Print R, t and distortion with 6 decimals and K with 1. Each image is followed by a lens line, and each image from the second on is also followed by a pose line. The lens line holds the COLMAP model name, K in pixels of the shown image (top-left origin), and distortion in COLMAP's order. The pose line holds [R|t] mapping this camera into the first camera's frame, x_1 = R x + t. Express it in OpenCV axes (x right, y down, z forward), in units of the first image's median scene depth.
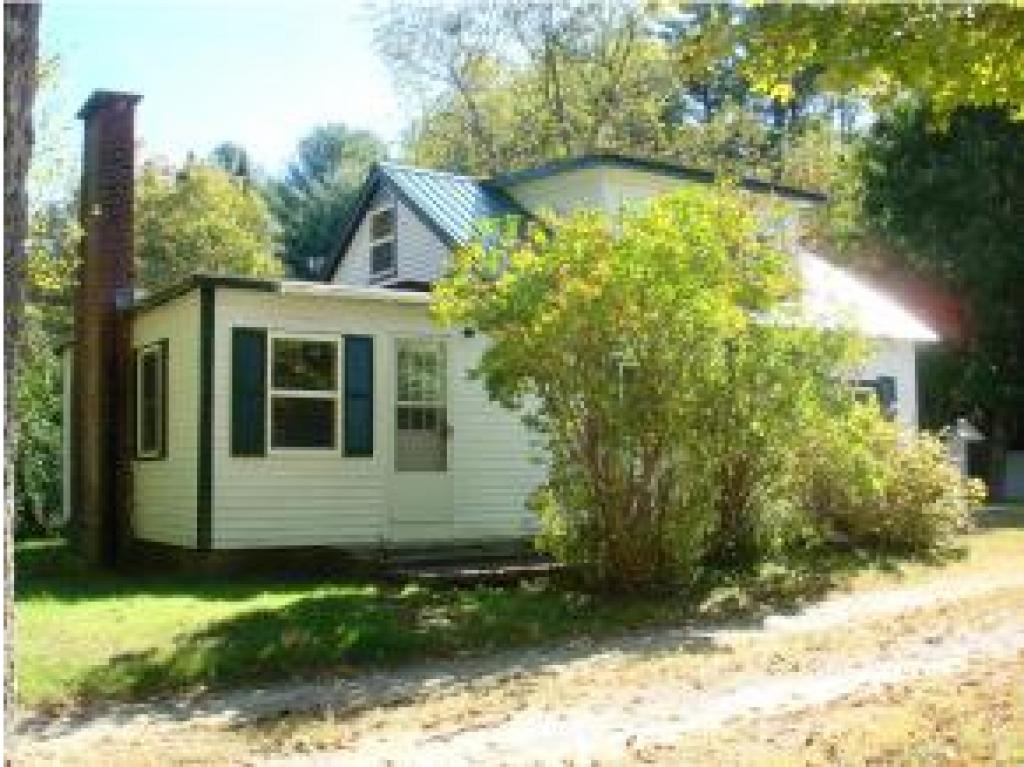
lens RADIAL K [[1126.6, 0, 512.0], [0, 1126.6, 383.5], [0, 0, 1]] dist [0.001951, -0.005547]
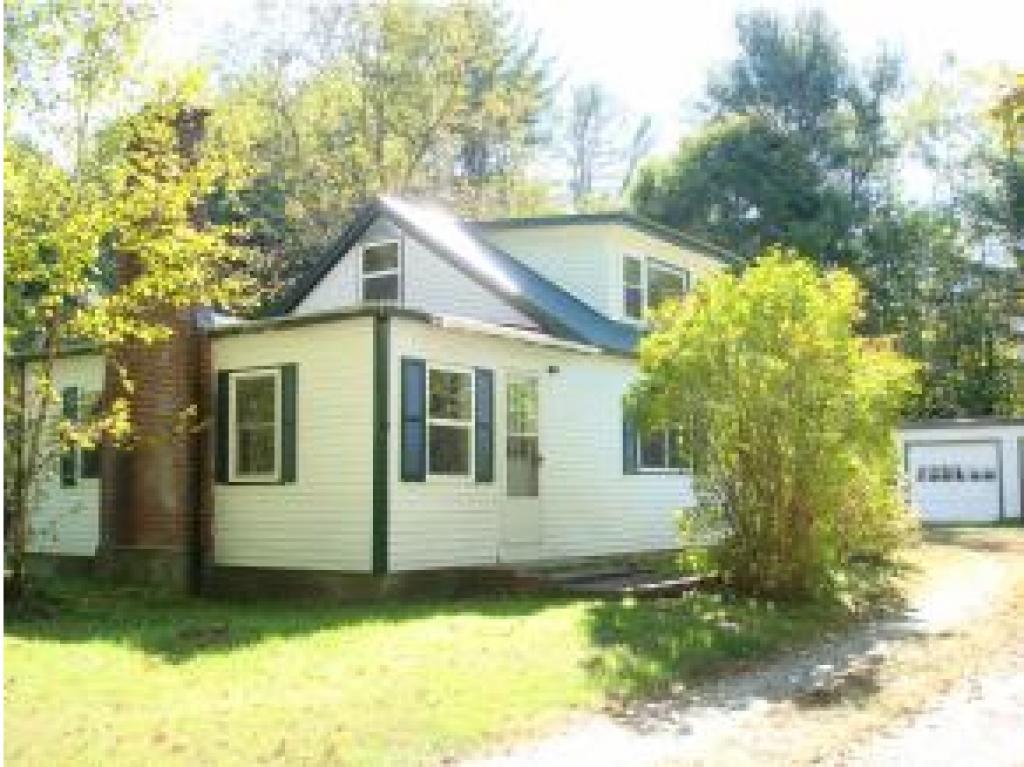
lens RADIAL K [[1115.4, 0, 512.1], [0, 1115.4, 415.5], [0, 0, 1]] dist [-0.004048, -0.017051]
pose [[0.937689, 0.025665, 0.346526, -0.481460], [-0.026428, 0.999648, -0.002524, 0.003505], [-0.346469, -0.006791, 0.938037, 0.006783]]
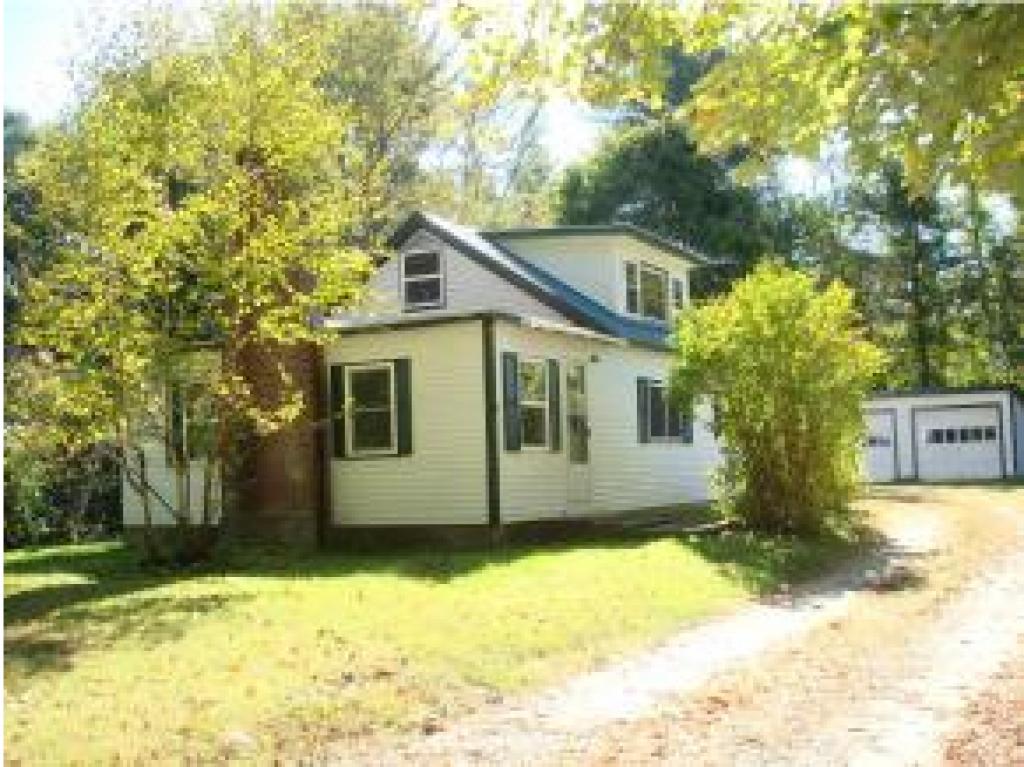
lens RADIAL K [[1126.6, 0, 512.0], [0, 1126.6, 383.5], [0, 0, 1]] dist [0.001951, -0.005547]
pose [[0.888305, 0.011277, 0.459115, -0.791605], [-0.005007, 0.999877, -0.014872, 0.005320], [-0.459227, 0.010913, 0.888252, -0.144486]]
